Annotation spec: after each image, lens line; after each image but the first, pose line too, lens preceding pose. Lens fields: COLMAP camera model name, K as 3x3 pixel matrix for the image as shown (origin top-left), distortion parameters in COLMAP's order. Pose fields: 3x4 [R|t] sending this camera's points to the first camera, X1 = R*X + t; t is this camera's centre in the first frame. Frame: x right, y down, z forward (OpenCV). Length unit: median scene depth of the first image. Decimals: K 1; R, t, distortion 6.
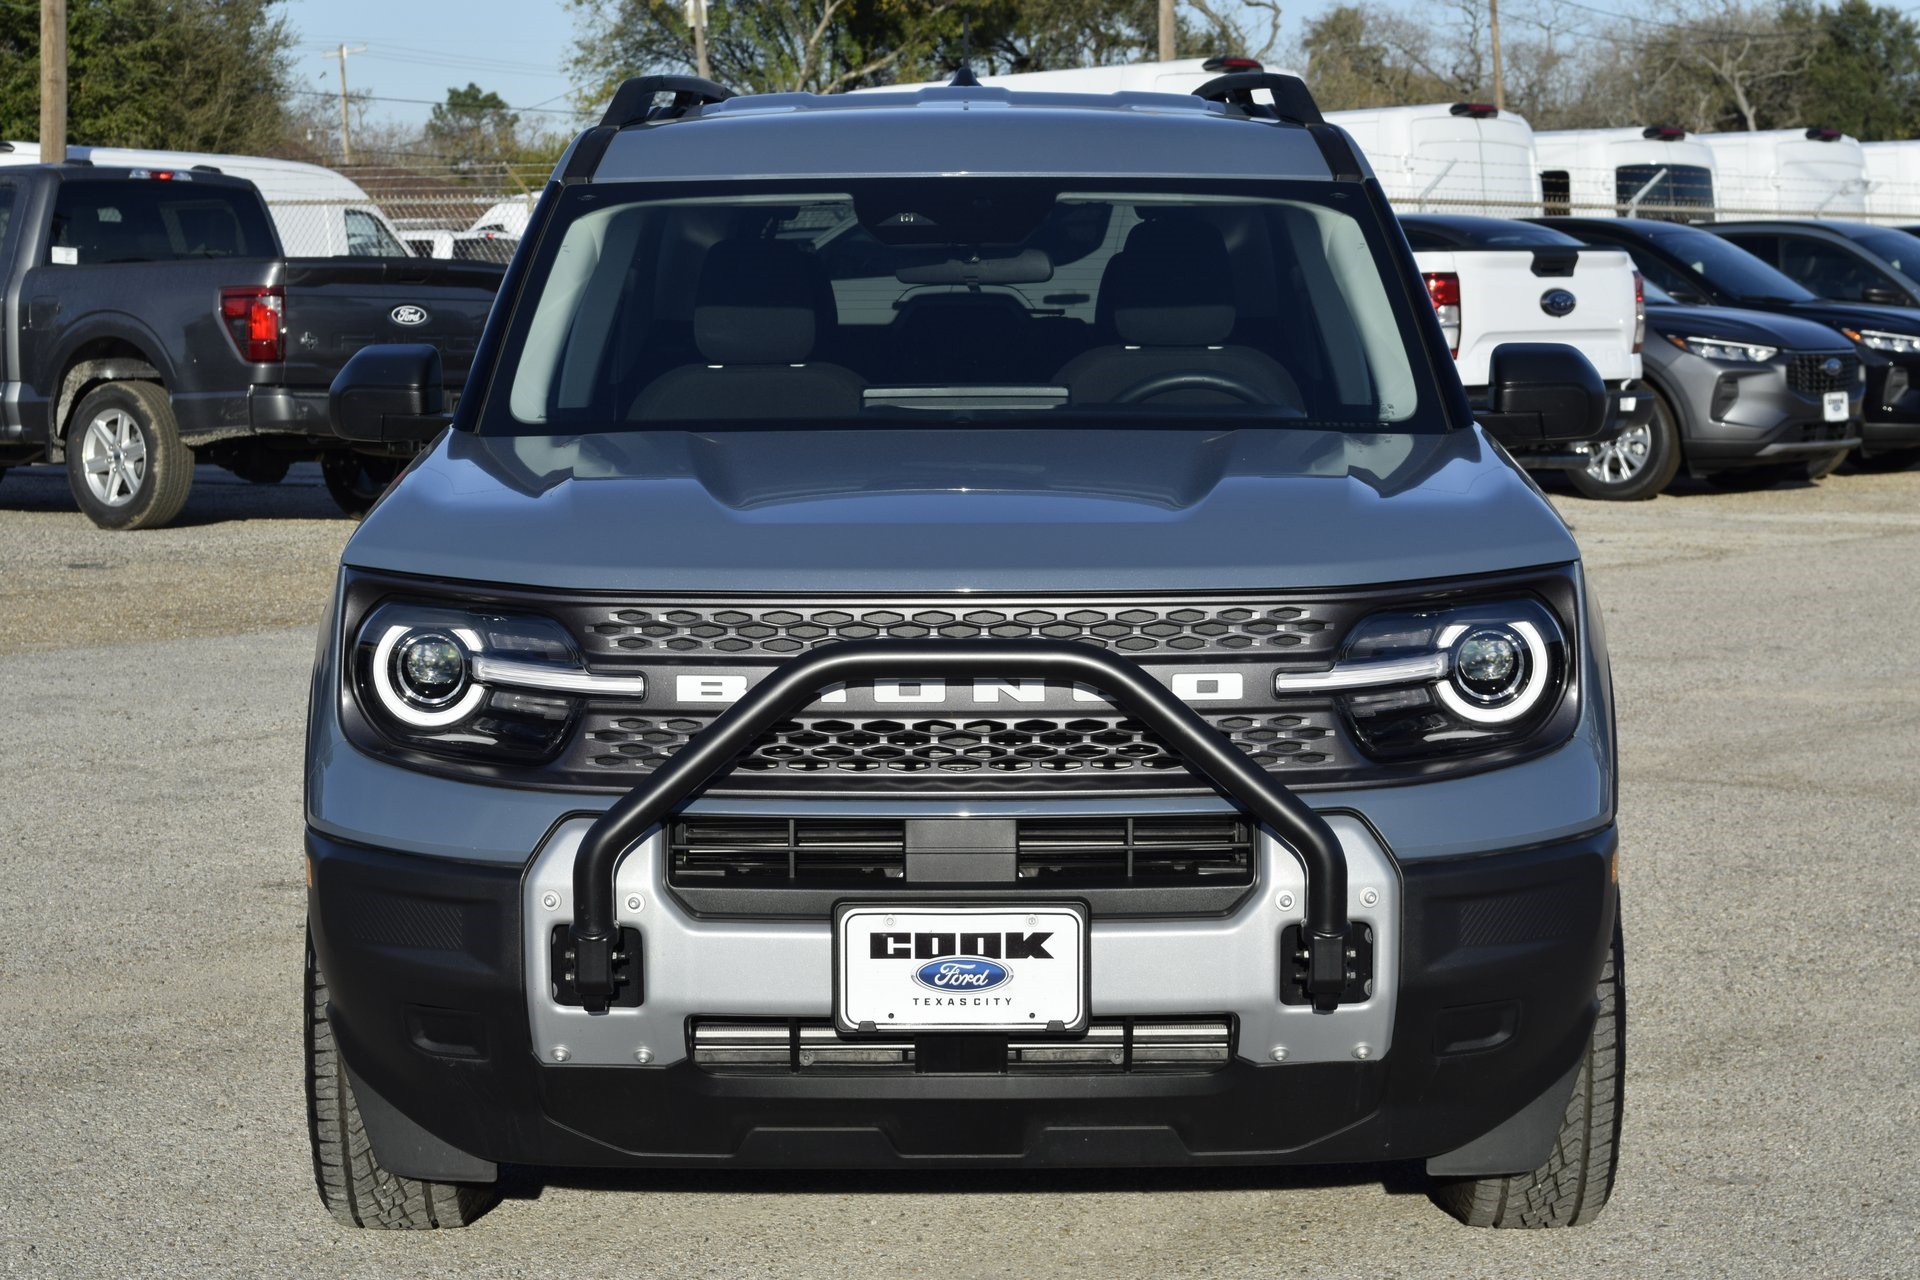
lens RADIAL K [[4394.1, 0, 915.6], [0, 4394.1, 640.4], [0, 0, 1]] dist [0.010370, 0.218369]
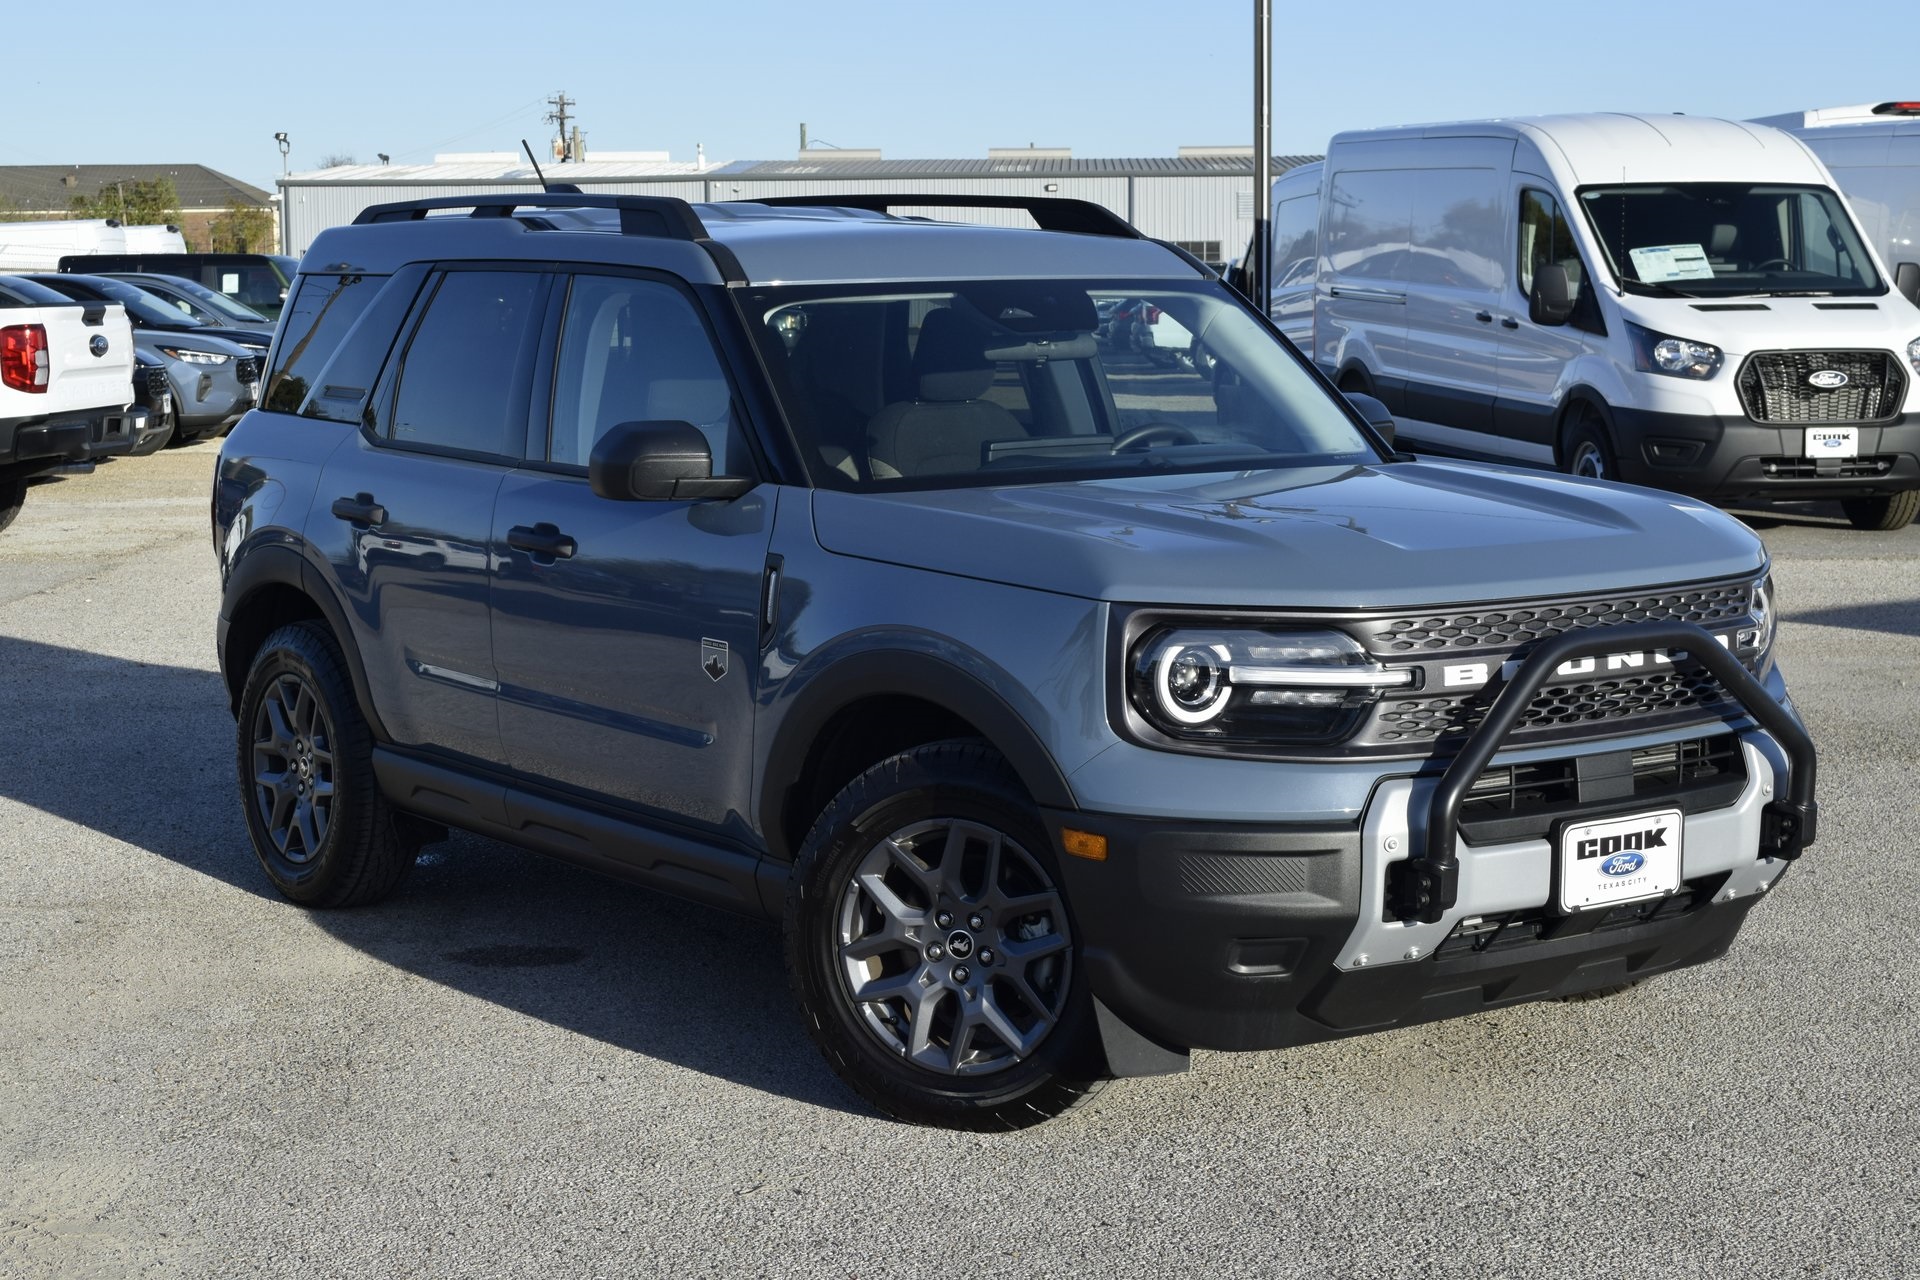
lens RADIAL K [[3233.7, 0, 960.0], [0, 3233.7, 640.0], [0, 0, 1]] dist [-0.024503, 0.008915]
pose [[0.798317, -0.070650, 0.598079, -0.111674], [0.057871, 0.997499, 0.040587, -0.007149], [-0.599451, 0.002210, 0.800409, 0.043944]]
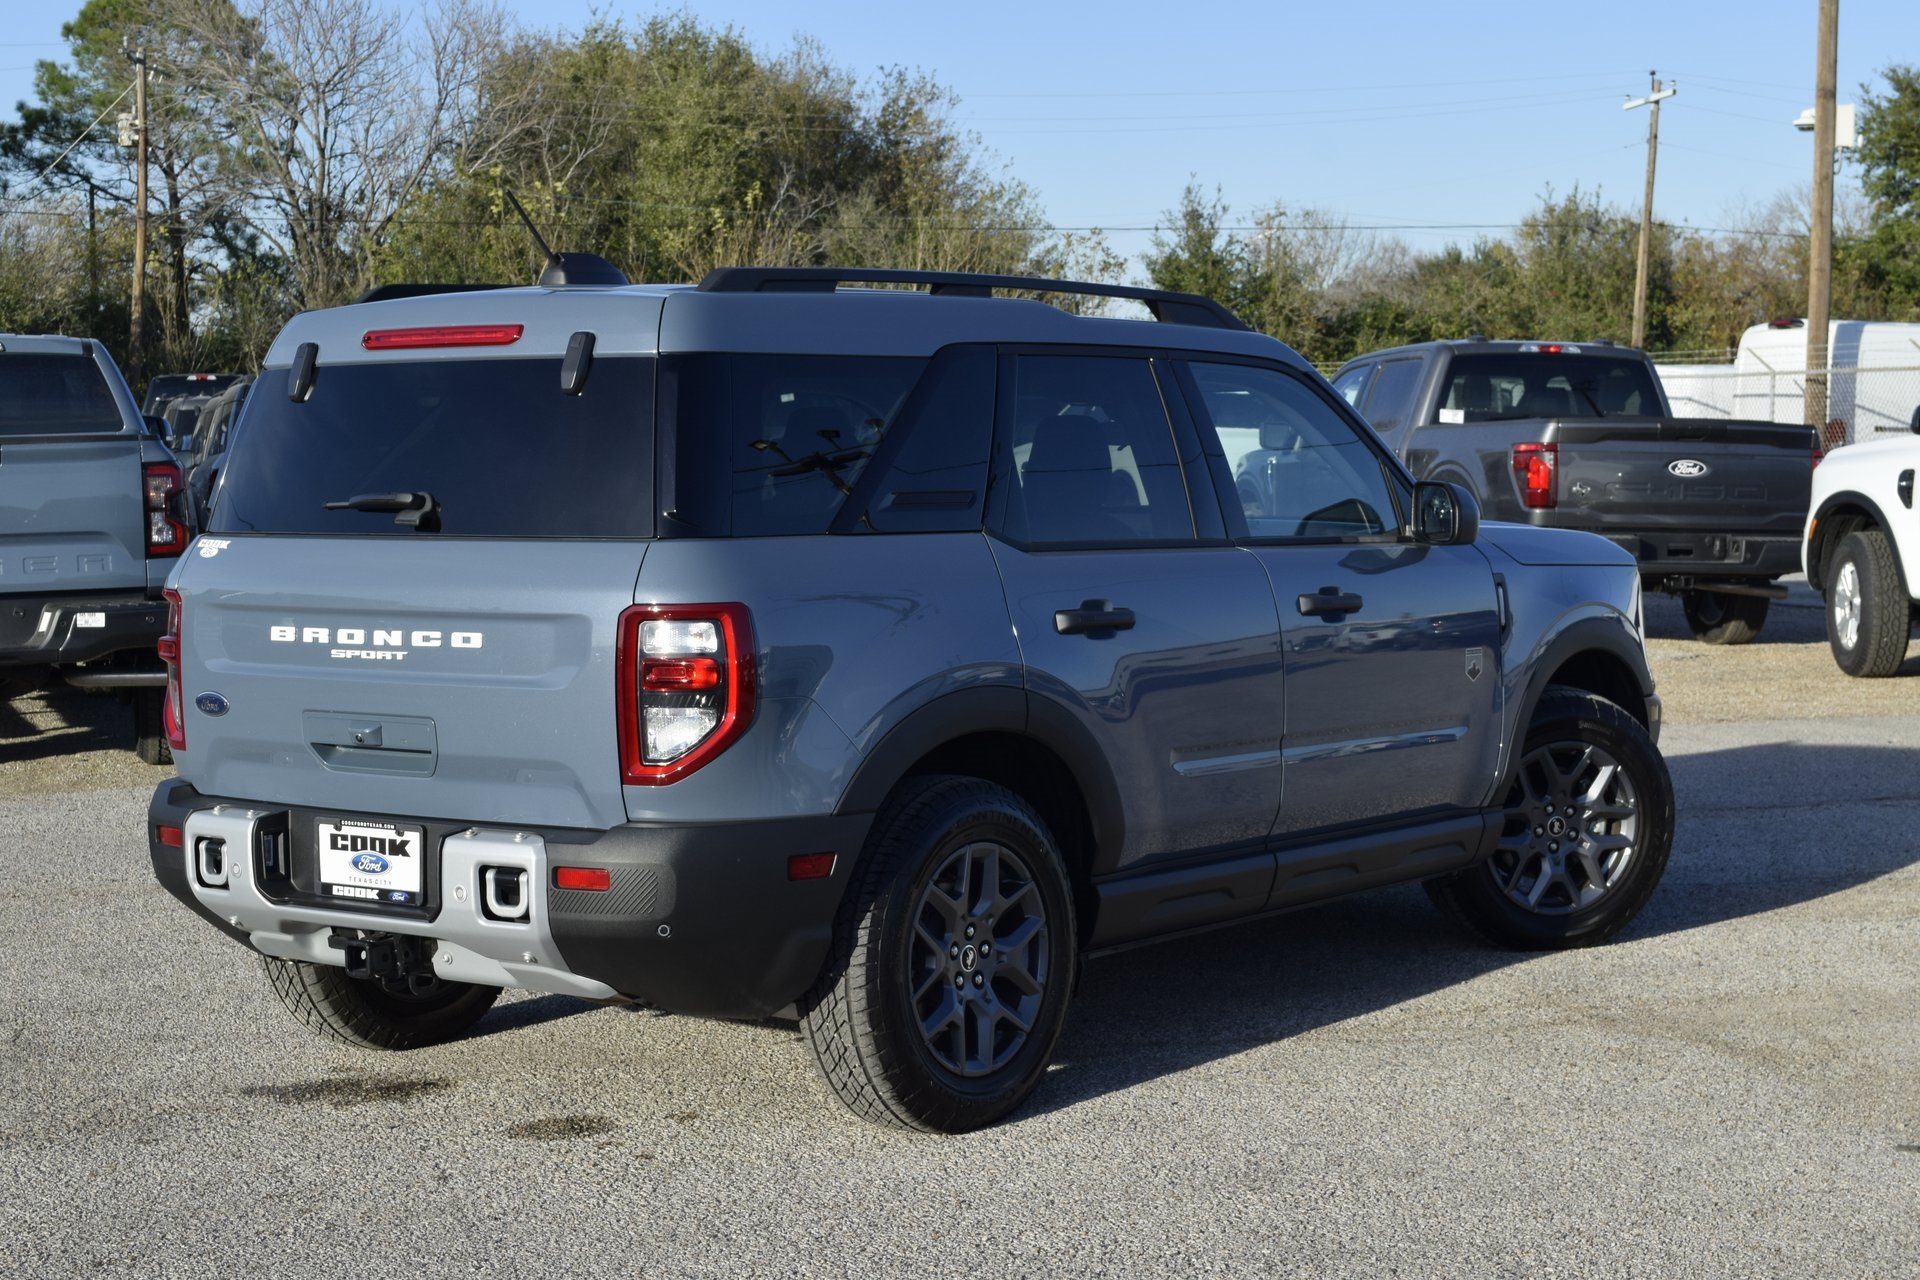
lens RADIAL K [[3233.7, 0, 960.0], [0, 3233.7, 640.0], [0, 0, 1]] dist [-0.024503, 0.008915]
pose [[0.811944, 0.037630, -0.582521, 0.128611], [-0.045821, 0.998949, 0.000663, -0.012124], [0.581934, 0.026154, 0.812815, 0.118517]]
